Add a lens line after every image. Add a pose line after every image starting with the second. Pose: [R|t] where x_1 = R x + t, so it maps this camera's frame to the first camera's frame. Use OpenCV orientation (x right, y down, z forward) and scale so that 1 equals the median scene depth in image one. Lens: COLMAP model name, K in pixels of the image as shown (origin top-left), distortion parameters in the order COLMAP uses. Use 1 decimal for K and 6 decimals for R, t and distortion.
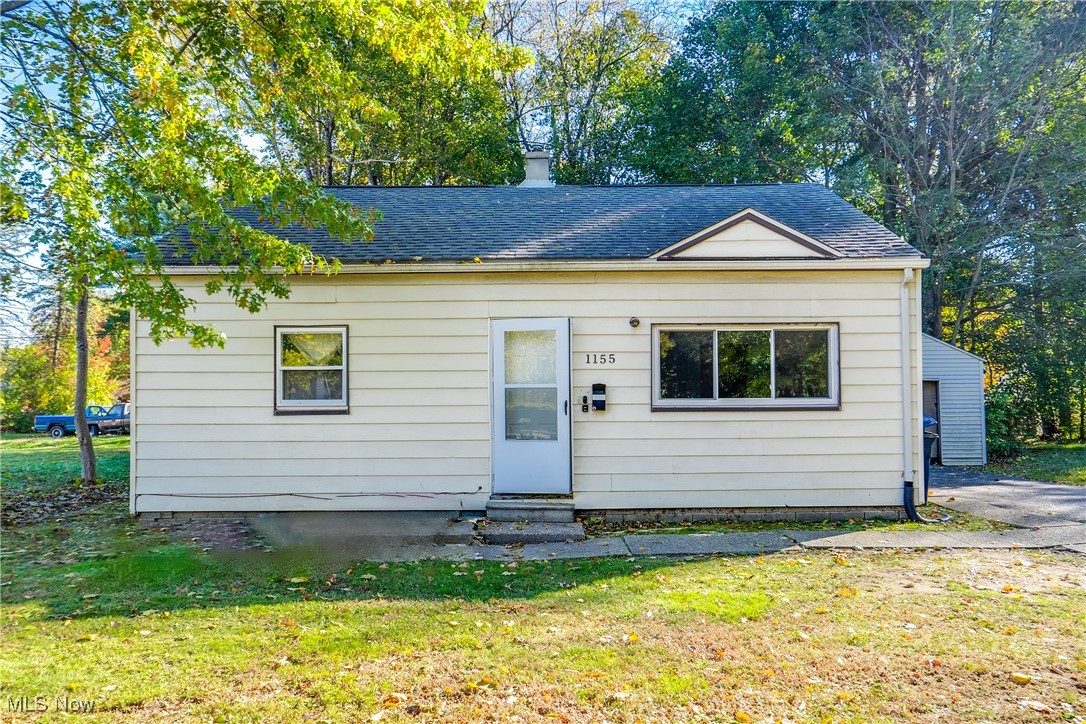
lens RADIAL K [[839.0, 0, 537.7], [0, 839.0, 367.6], [0, 0, 1]] dist [-0.007302, 0.007212]
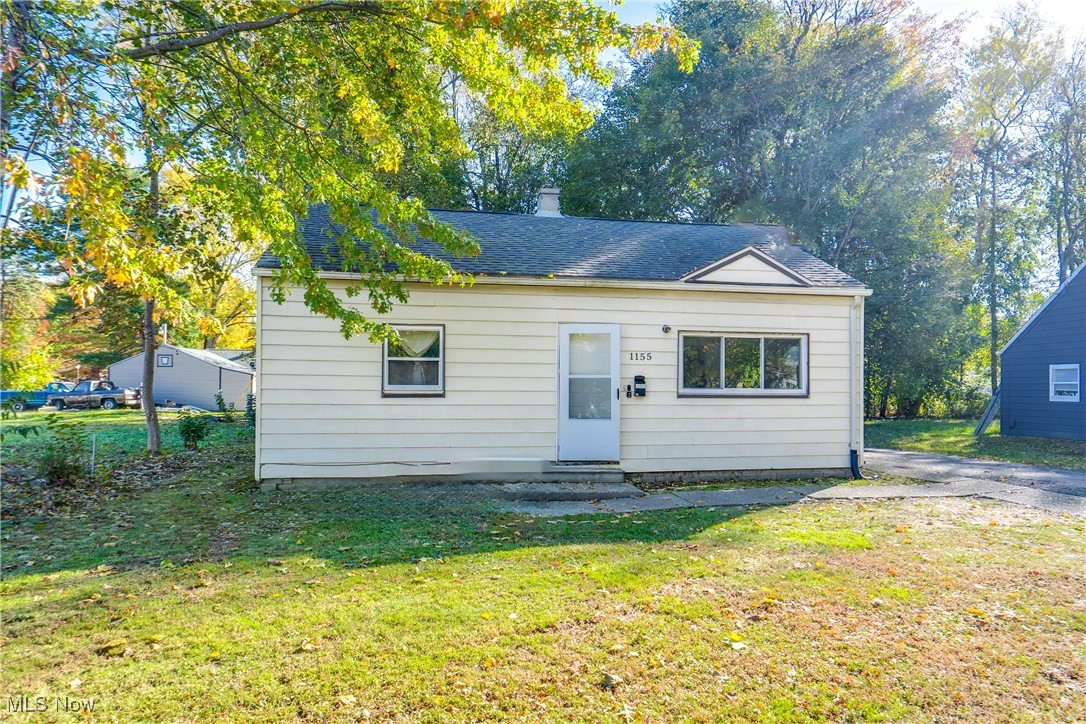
lens RADIAL K [[685.8, 0, 546.9], [0, 685.8, 363.1], [0, 0, 1]] dist [-0.006336, -0.000162]
pose [[0.982403, 0.019466, 0.185755, -0.265723], [-0.021335, 0.999740, 0.008068, -0.005831], [-0.185550, -0.011889, 0.982563, -0.014985]]
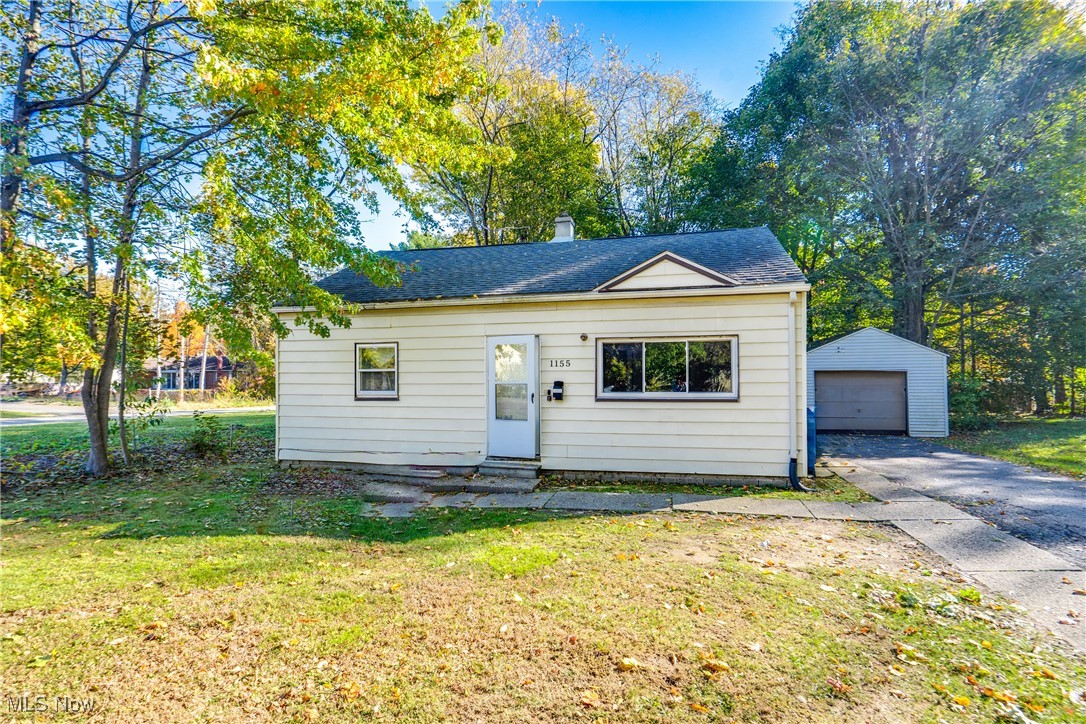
lens RADIAL K [[542.9, 0, 546.8], [0, 542.9, 362.7], [0, 0, 1]] dist [-0.006222, 0.000176]
pose [[0.972048, -0.005046, -0.234730, 0.269061], [0.007589, 0.999922, 0.009933, -0.021111], [0.234661, -0.011437, 0.972010, 0.106484]]
